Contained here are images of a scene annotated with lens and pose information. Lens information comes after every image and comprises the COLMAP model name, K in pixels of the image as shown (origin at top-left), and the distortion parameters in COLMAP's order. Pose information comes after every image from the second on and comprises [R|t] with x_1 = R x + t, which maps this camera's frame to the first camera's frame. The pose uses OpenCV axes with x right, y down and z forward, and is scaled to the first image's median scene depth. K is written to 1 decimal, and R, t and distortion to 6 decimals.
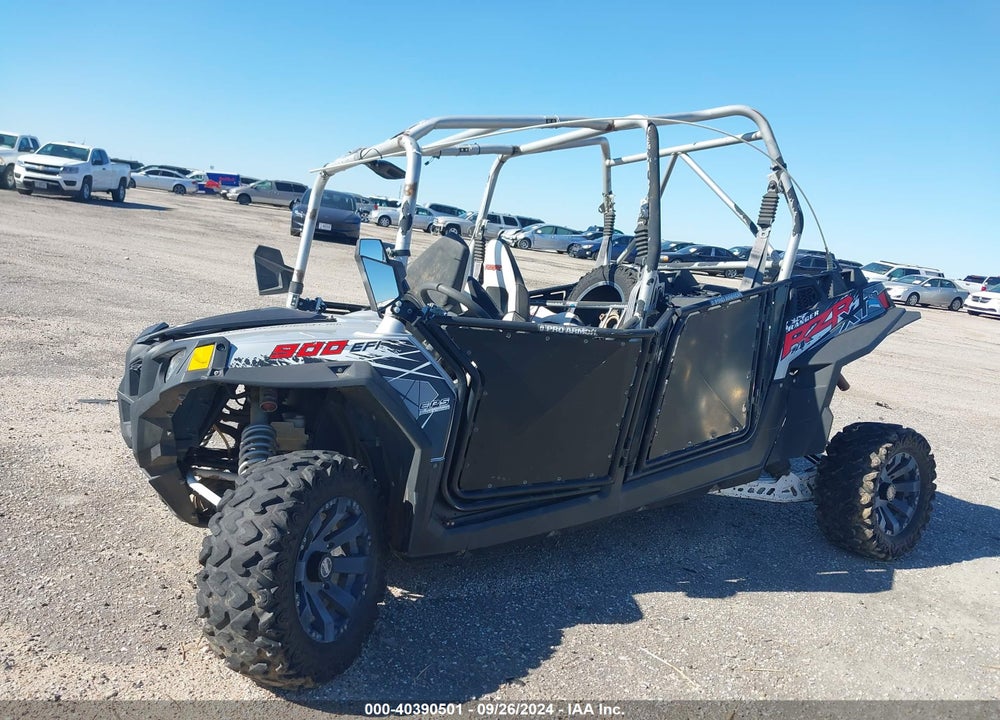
lens RADIAL K [[801.2, 0, 500.0], [0, 801.2, 360.0], [0, 0, 1]] dist [0.082450, -0.167895]
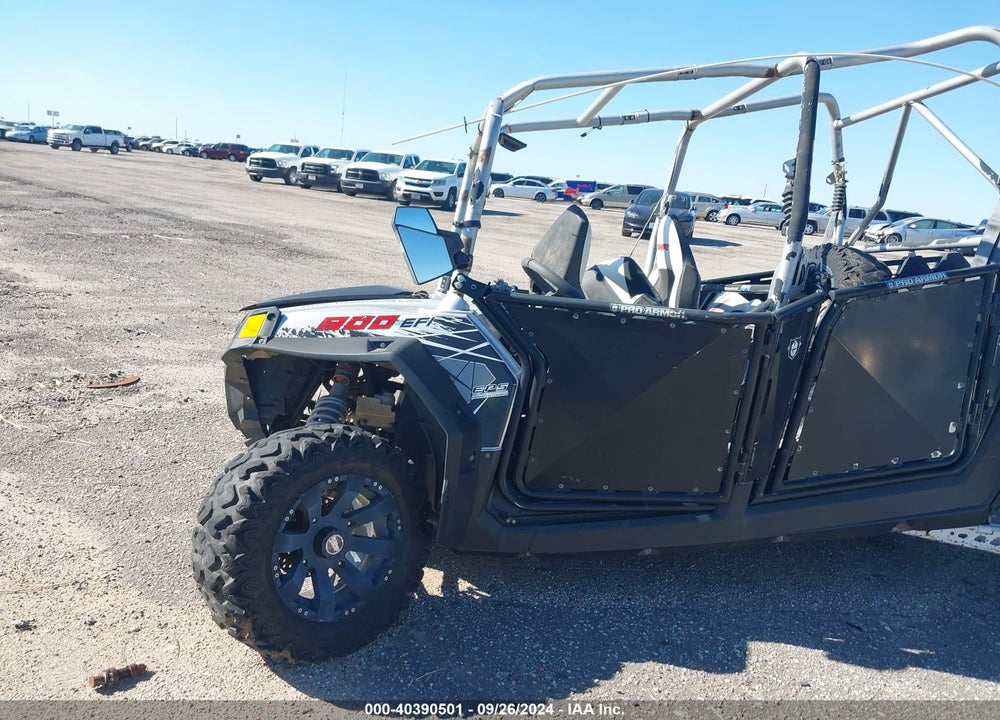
lens RADIAL K [[795.7, 0, 500.0], [0, 795.7, 360.0], [0, 0, 1]] dist [0.067148, -0.157222]
pose [[0.900064, 0.046647, -0.433254, 0.266495], [-0.048053, 0.998815, 0.007711, 0.012509], [0.433101, 0.013879, 0.901239, 0.153613]]
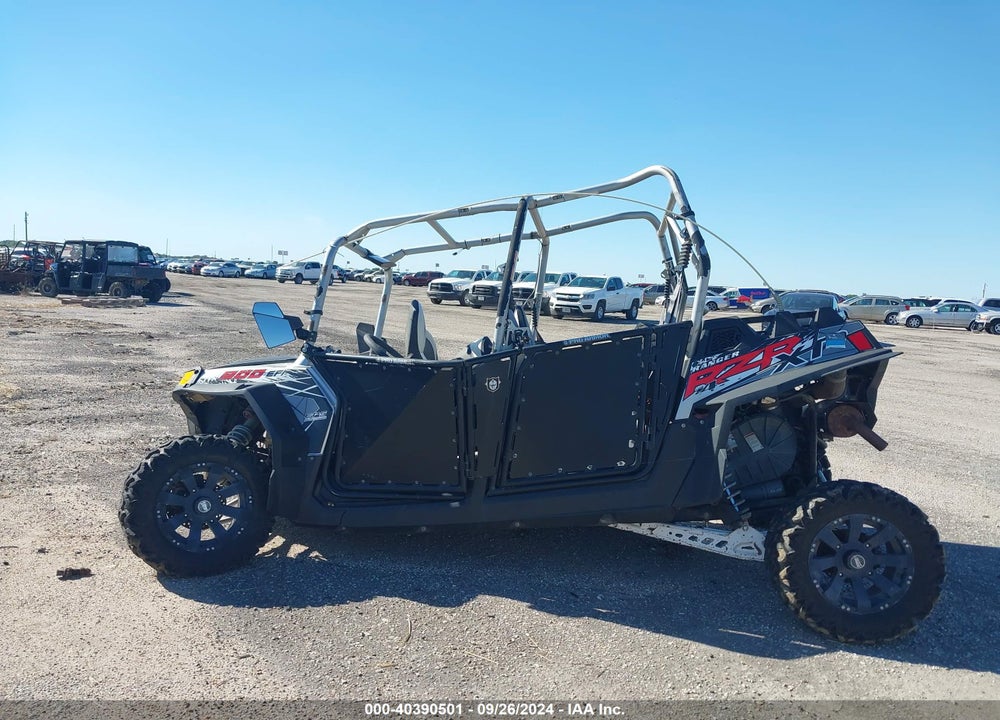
lens RADIAL K [[801.2, 0, 500.0], [0, 801.2, 360.0], [0, 0, 1]] dist [0.082450, -0.167895]
pose [[0.757774, -0.035828, -0.651533, 0.918940], [-0.058226, 0.990796, -0.122205, 0.095440], [0.649914, 0.130539, 0.748713, 0.105217]]
